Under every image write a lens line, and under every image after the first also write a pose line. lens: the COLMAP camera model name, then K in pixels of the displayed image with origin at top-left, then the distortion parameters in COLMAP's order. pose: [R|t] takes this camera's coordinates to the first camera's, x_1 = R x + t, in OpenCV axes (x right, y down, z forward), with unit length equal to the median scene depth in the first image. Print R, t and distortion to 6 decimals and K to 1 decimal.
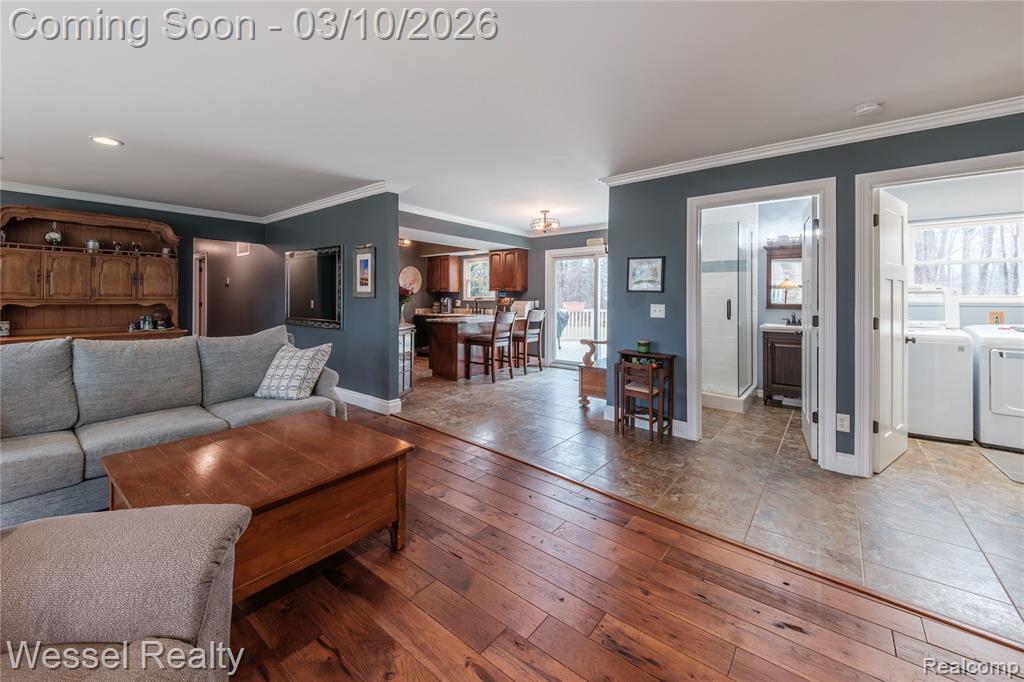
lens RADIAL K [[402.2, 0, 502.3], [0, 402.2, 299.7], [0, 0, 1]] dist [0.001790, -0.000159]
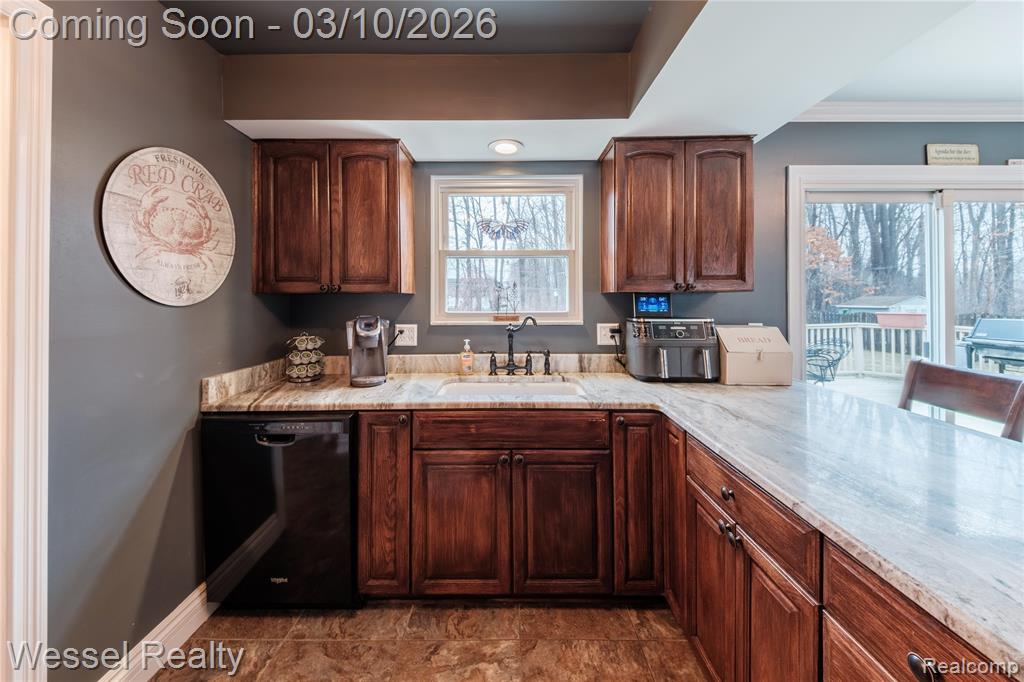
lens RADIAL K [[376.9, 0, 507.7], [0, 376.9, 296.2], [0, 0, 1]] dist [0.008470, -0.000379]
pose [[0.778066, -0.002450, 0.628177, -0.295626], [0.007413, 0.999959, -0.005282, -0.021496], [-0.628138, 0.008766, 0.778052, 1.028122]]
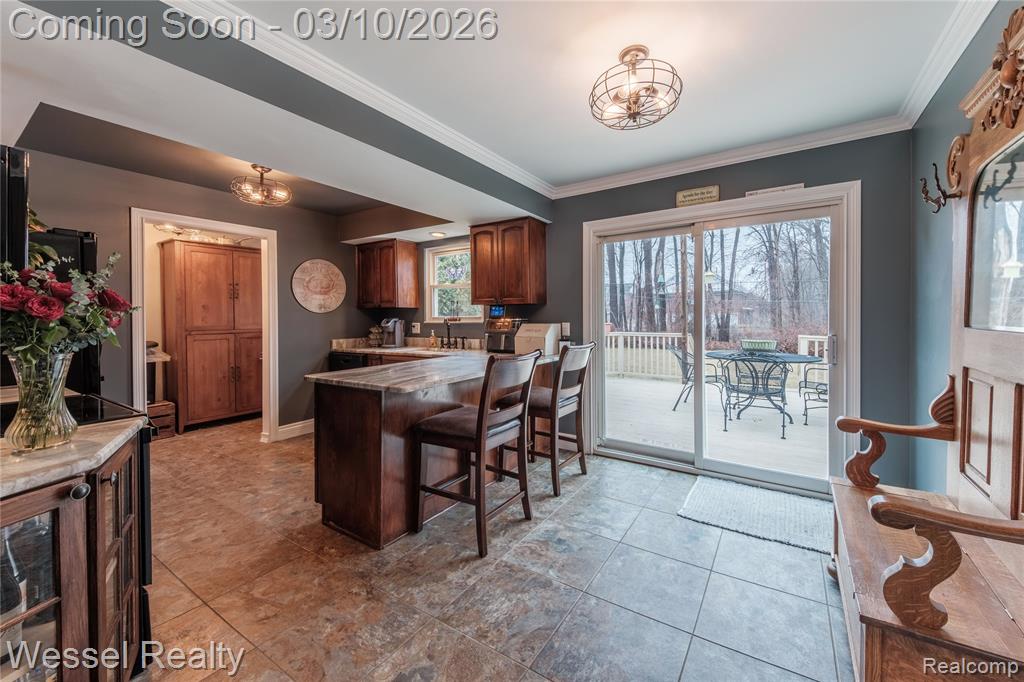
lens RADIAL K [[395.9, 0, 548.6], [0, 395.9, 321.1], [0, 0, 1]] dist [0.001699, -0.012106]
pose [[0.989036, -0.012628, 0.147133, -0.011560], [0.011854, 0.999911, 0.006136, -0.003132], [-0.147197, -0.004325, 0.989098, 0.584520]]
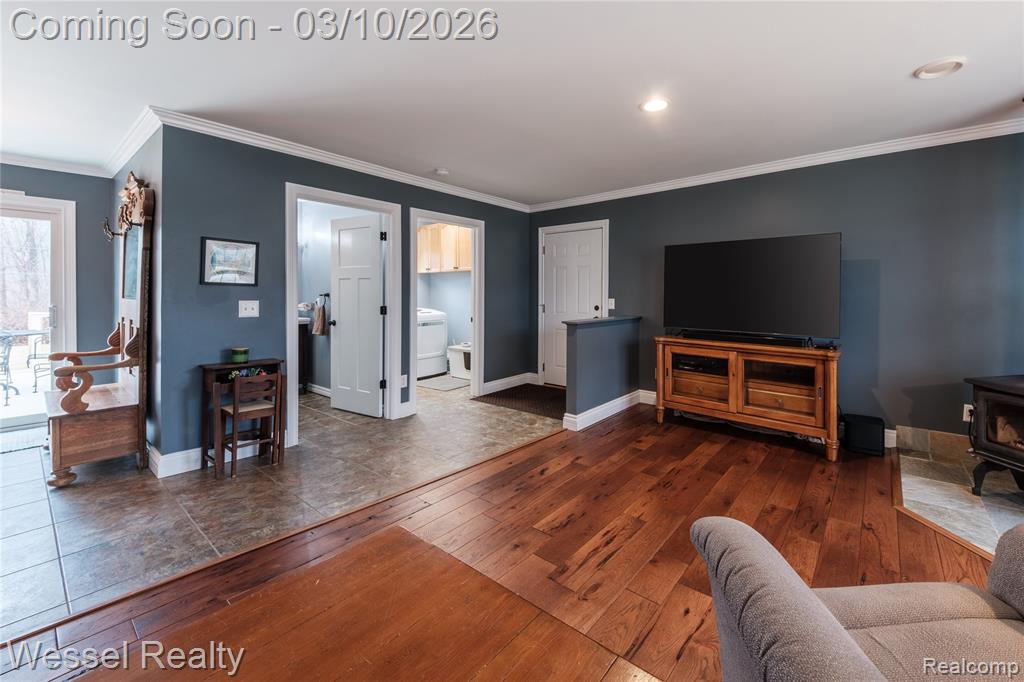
lens RADIAL K [[408.6, 0, 559.5], [0, 408.6, 293.4], [0, 0, 1]] dist [0.001250, -0.000034]
pose [[-0.034220, -0.005997, 0.999396, -0.282381], [0.000998, 0.999981, 0.006035, -0.004233], [-0.999414, 0.001204, -0.034214, 0.242008]]
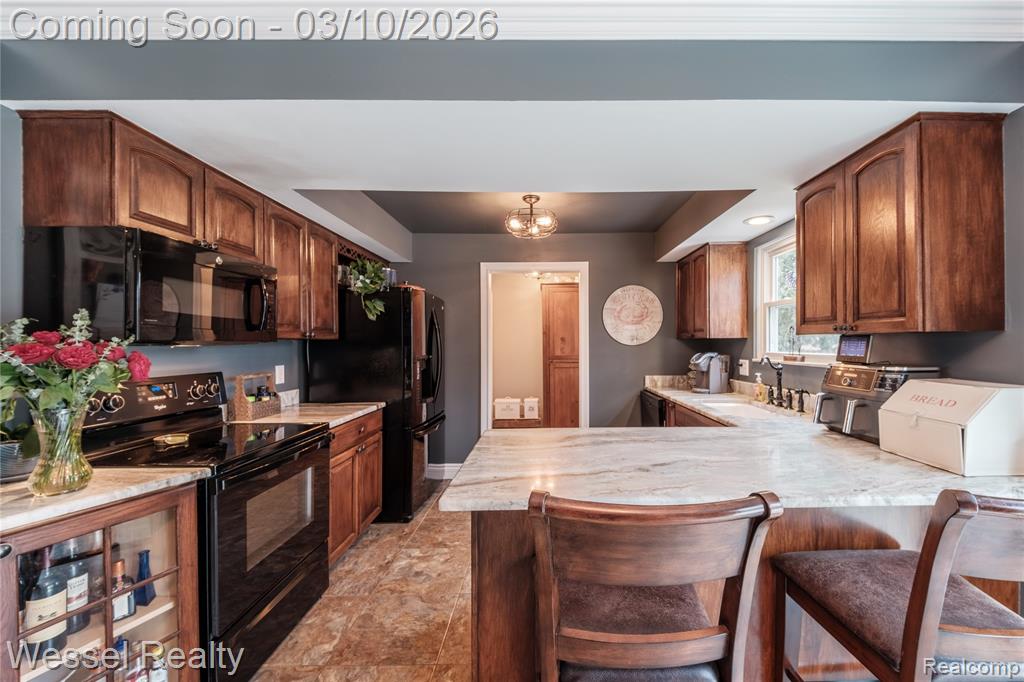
lens RADIAL K [[393.1, 0, 537.9], [0, 393.1, 341.2], [0, 0, 1]] dist [0.001199, -0.000016]
pose [[0.628465, -0.012719, -0.777734, 0.080623], [0.006818, 0.999918, -0.010843, -0.018743], [0.777808, 0.001512, 0.628500, 0.830057]]
